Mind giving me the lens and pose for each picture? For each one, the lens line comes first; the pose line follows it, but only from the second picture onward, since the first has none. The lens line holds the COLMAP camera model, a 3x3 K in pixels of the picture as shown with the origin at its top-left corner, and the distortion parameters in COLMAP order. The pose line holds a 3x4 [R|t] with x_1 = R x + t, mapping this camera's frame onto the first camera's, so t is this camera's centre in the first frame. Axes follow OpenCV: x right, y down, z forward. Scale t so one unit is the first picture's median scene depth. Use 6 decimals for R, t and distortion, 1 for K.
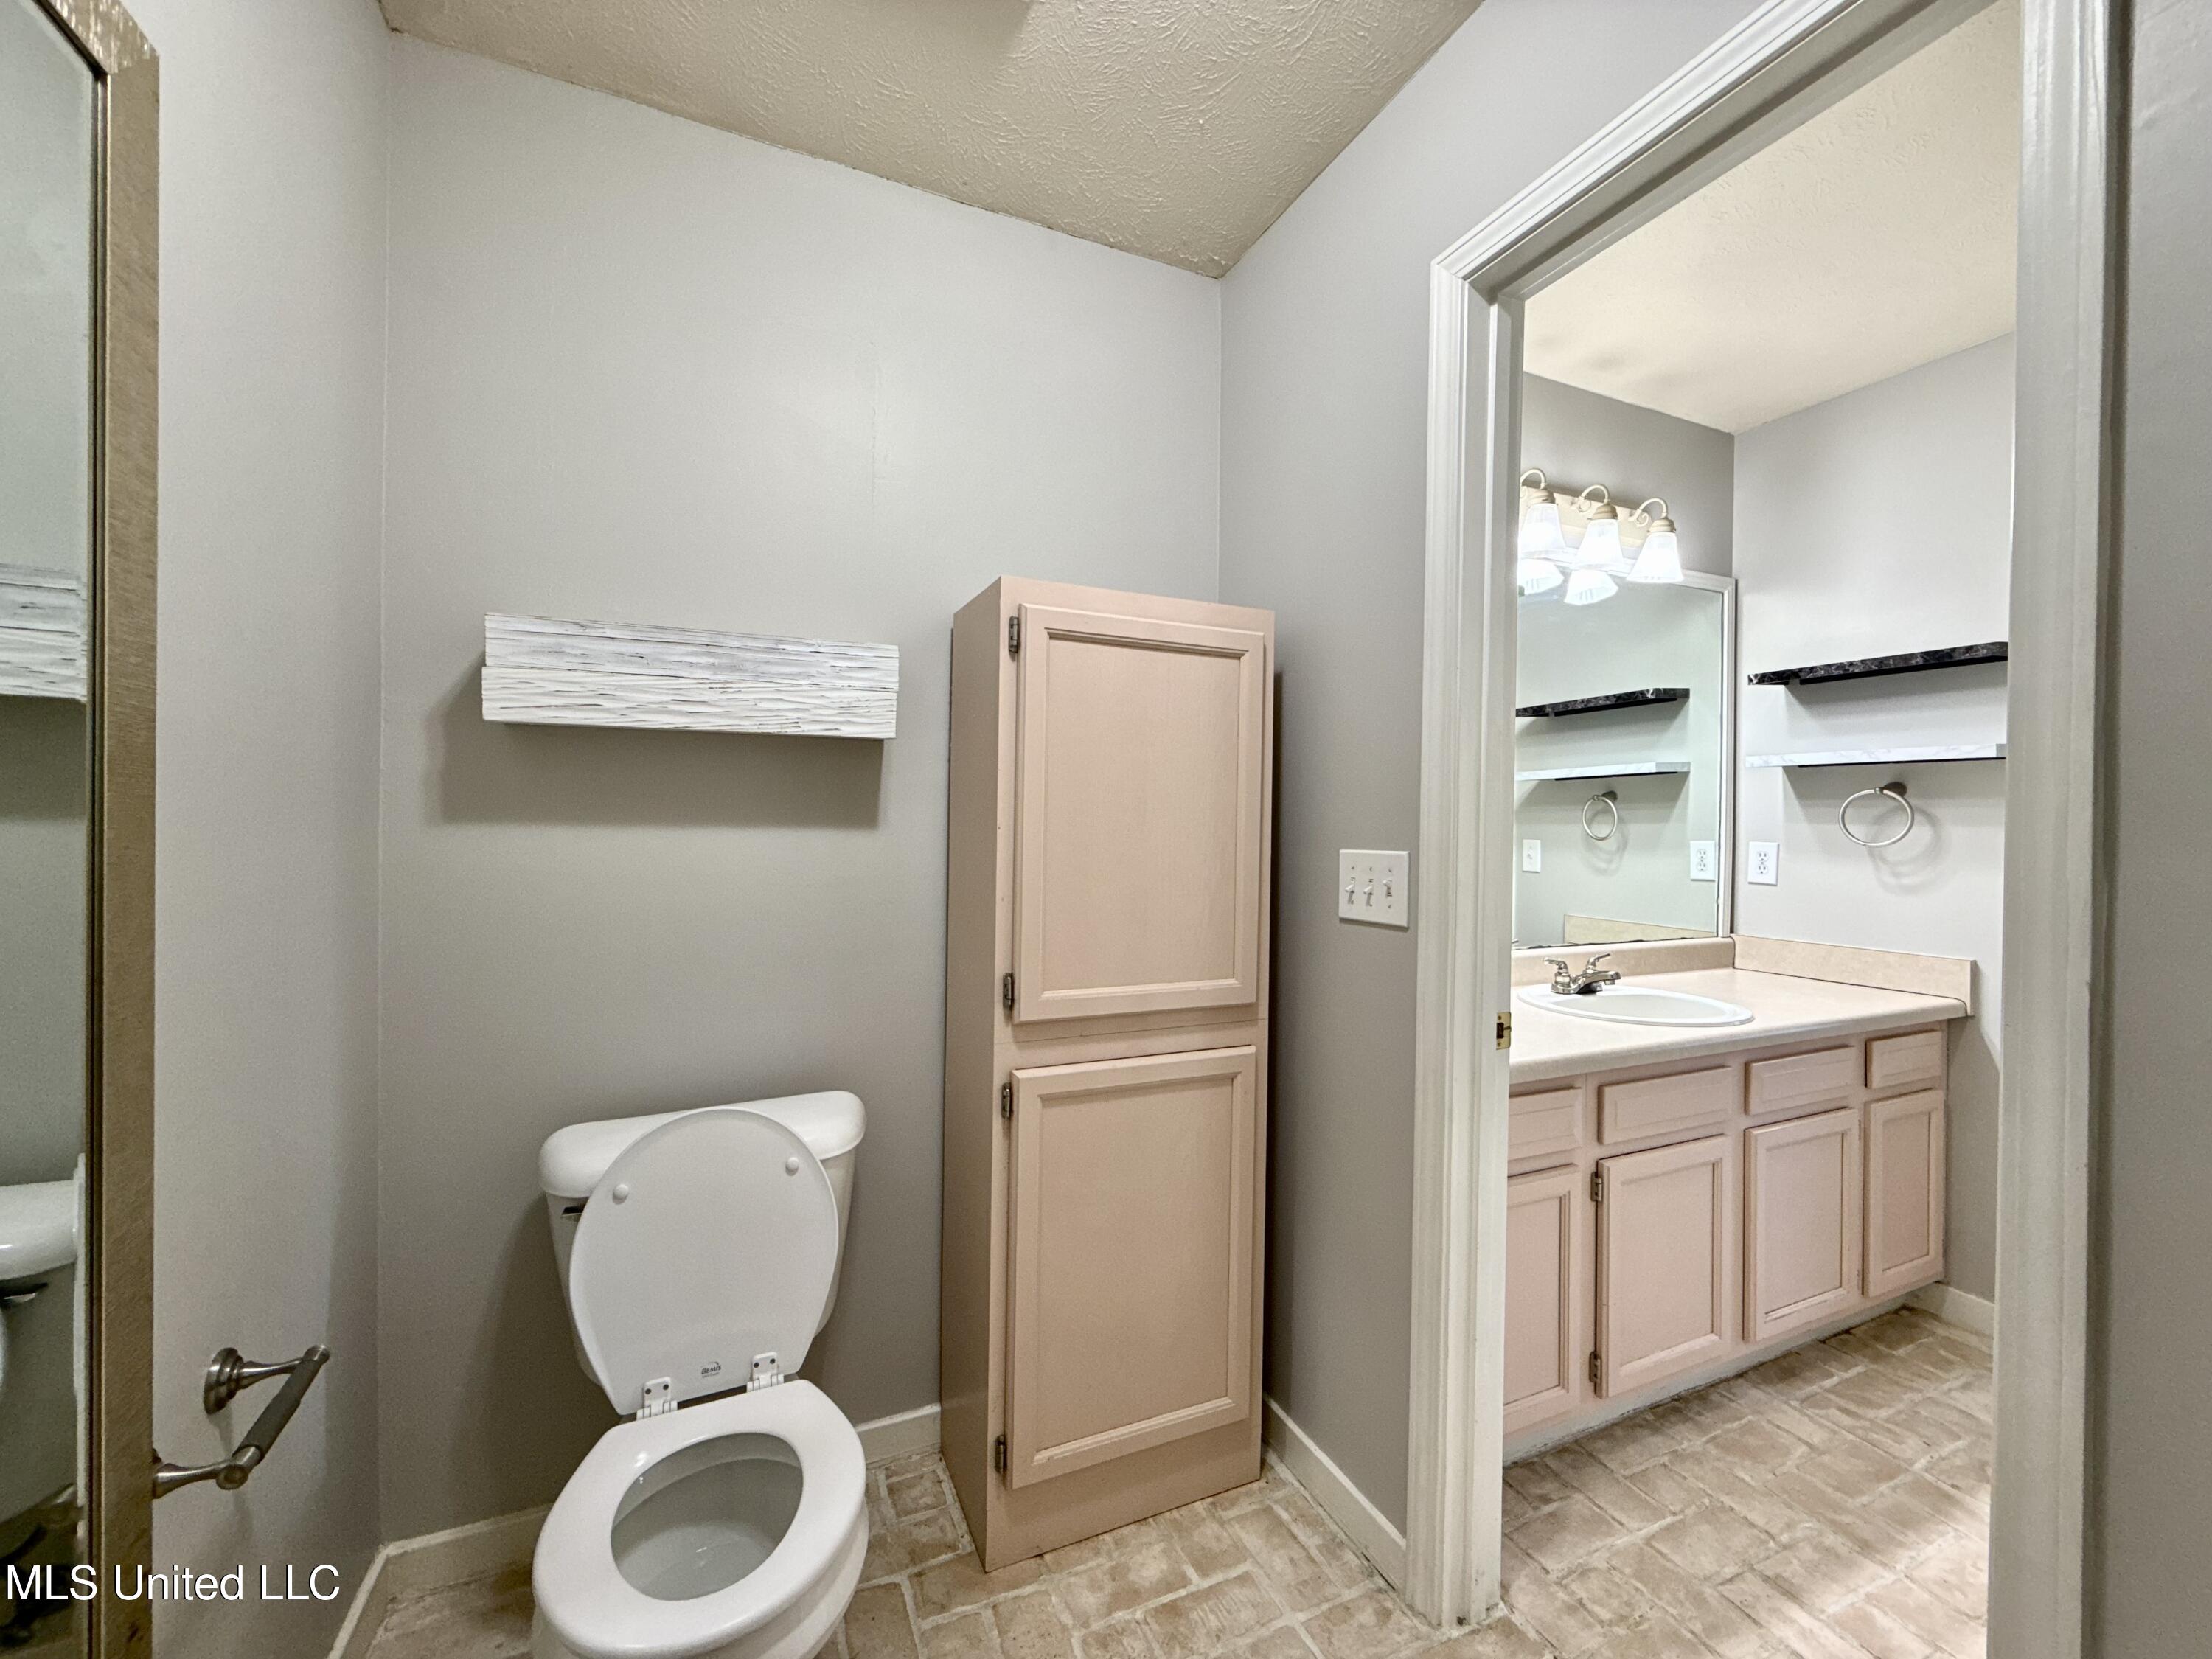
lens RADIAL K [[886.0, 0, 1109.3], [0, 886.0, 818.3], [0, 0, 1]] dist [-0.002681, -0.000295]
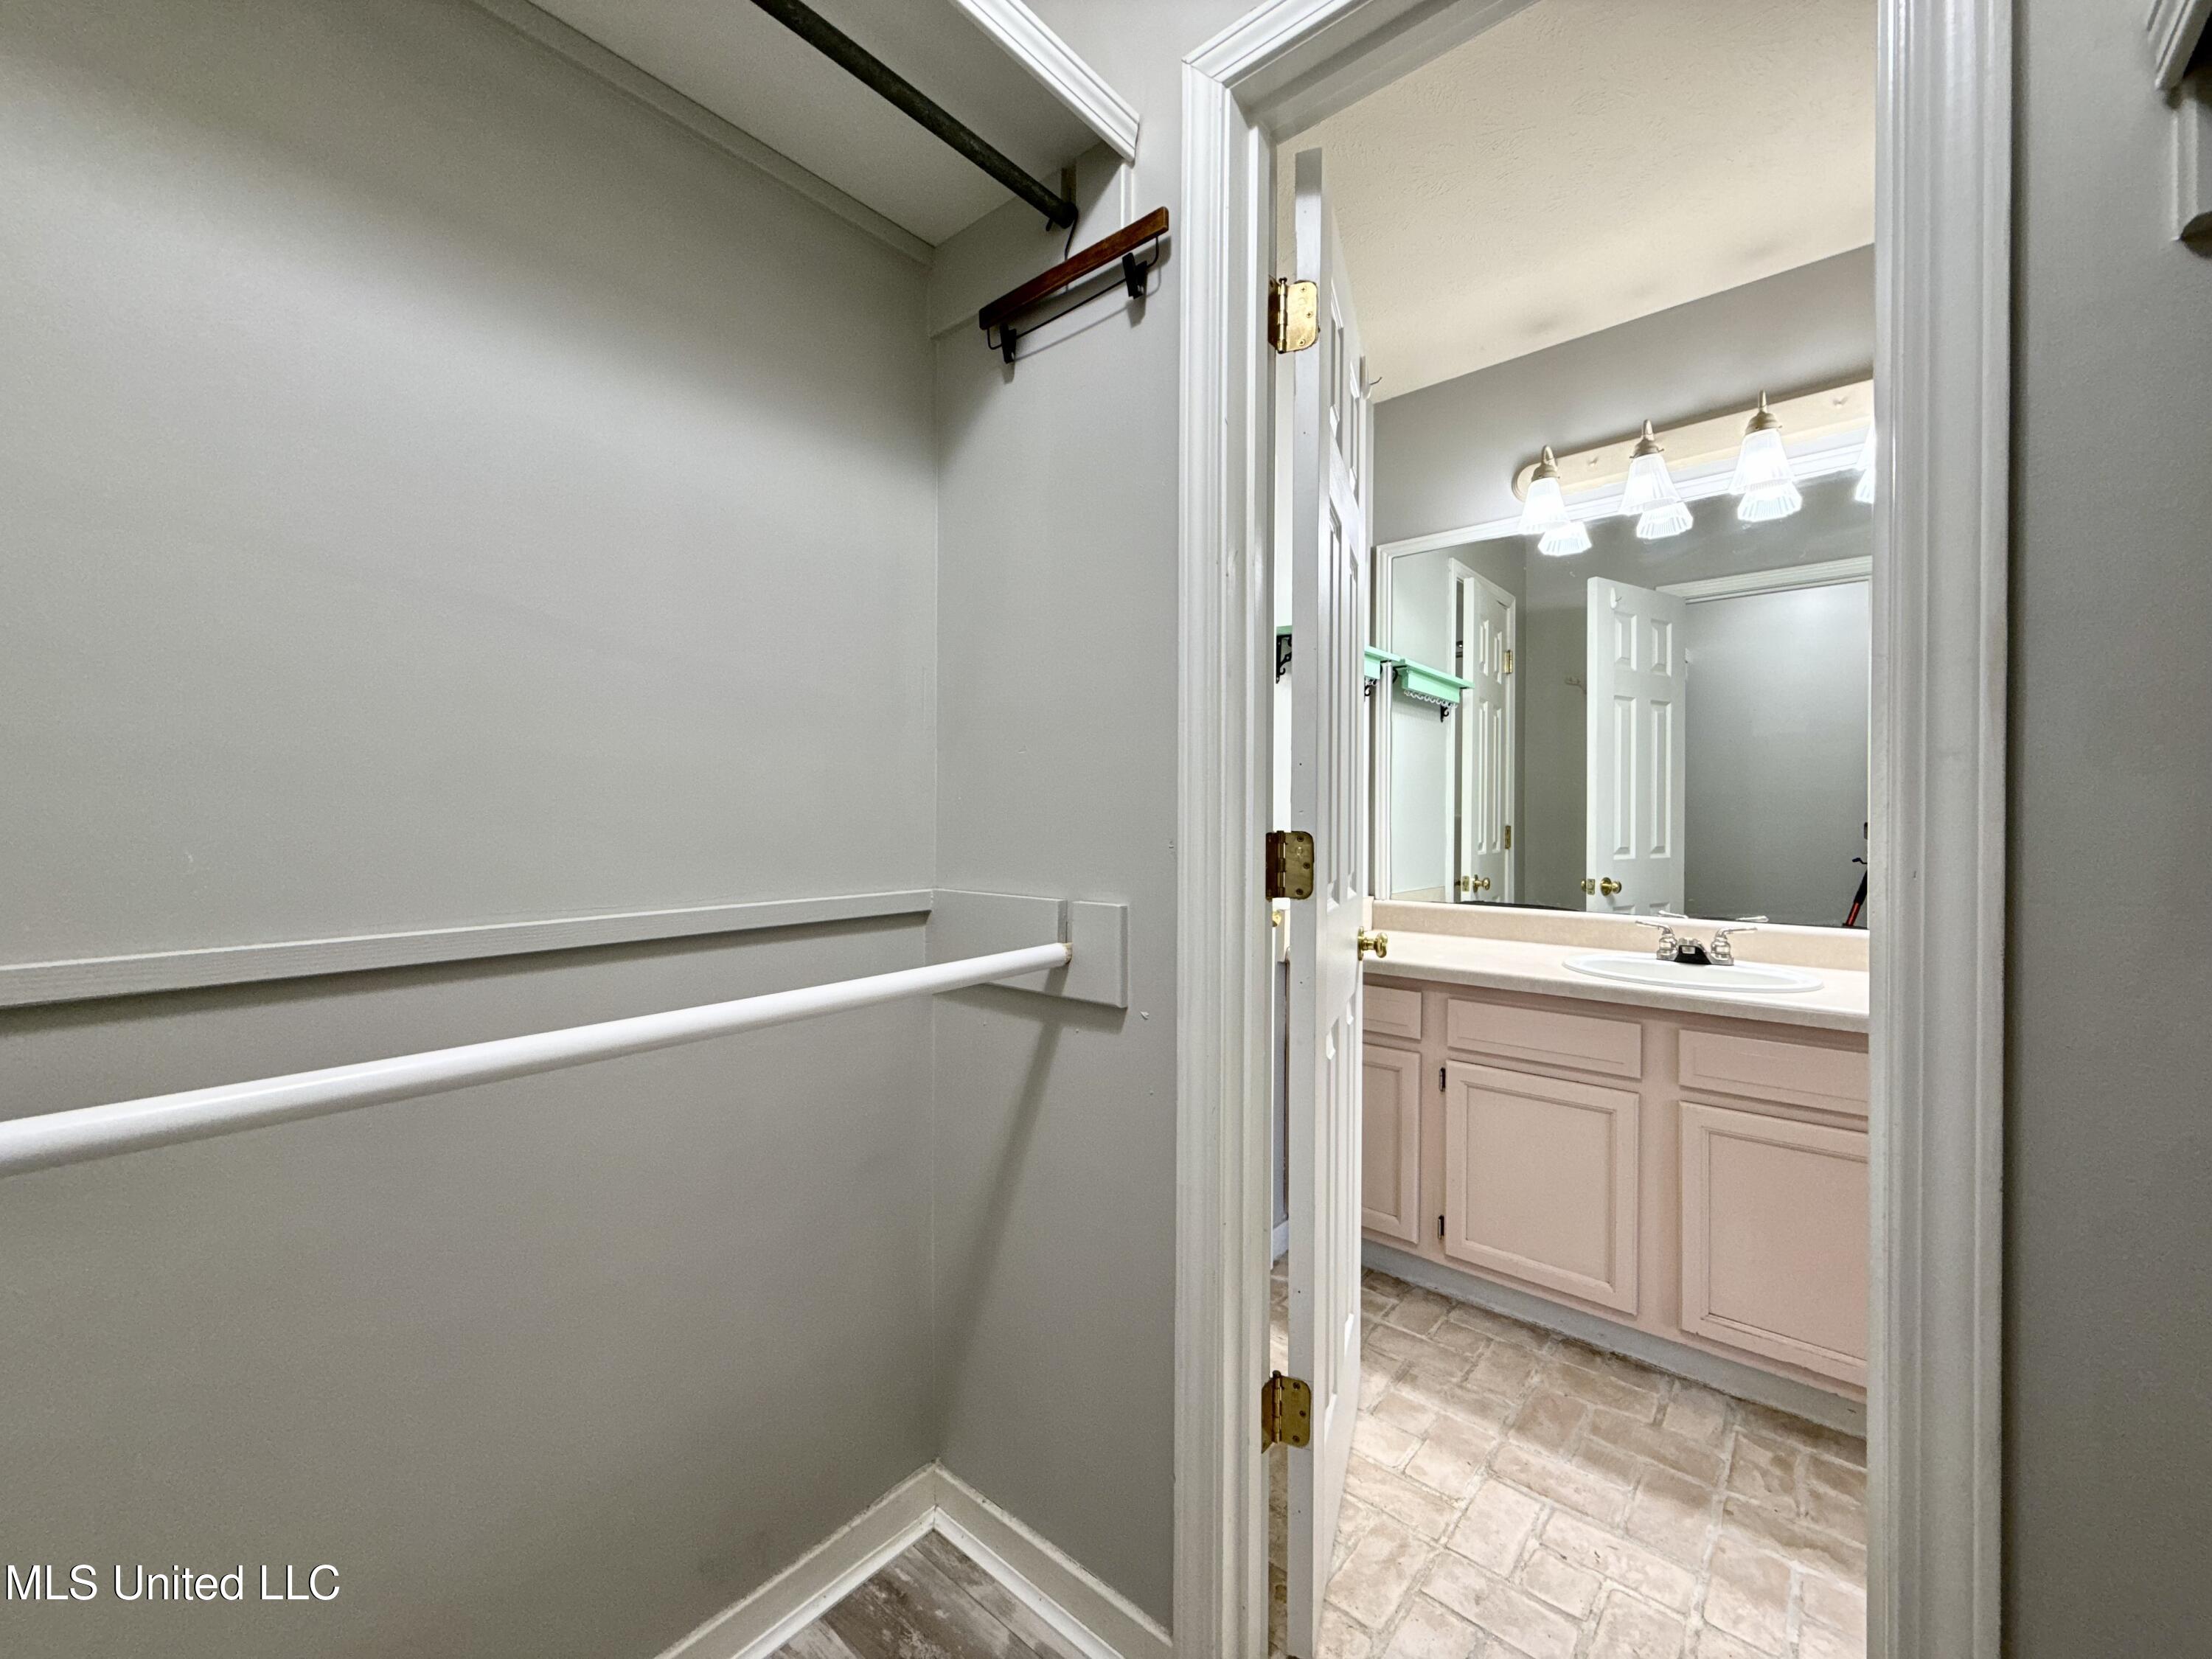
lens RADIAL K [[886.0, 0, 1110.9], [0, 886.0, 829.7], [0, 0, 1]] dist [-0.002681, -0.000295]
pose [[0.428069, -0.007957, -0.903711, 1.434910], [-0.011241, 0.999837, -0.014128, 0.097511], [0.903676, 0.016206, 0.427910, 0.059921]]
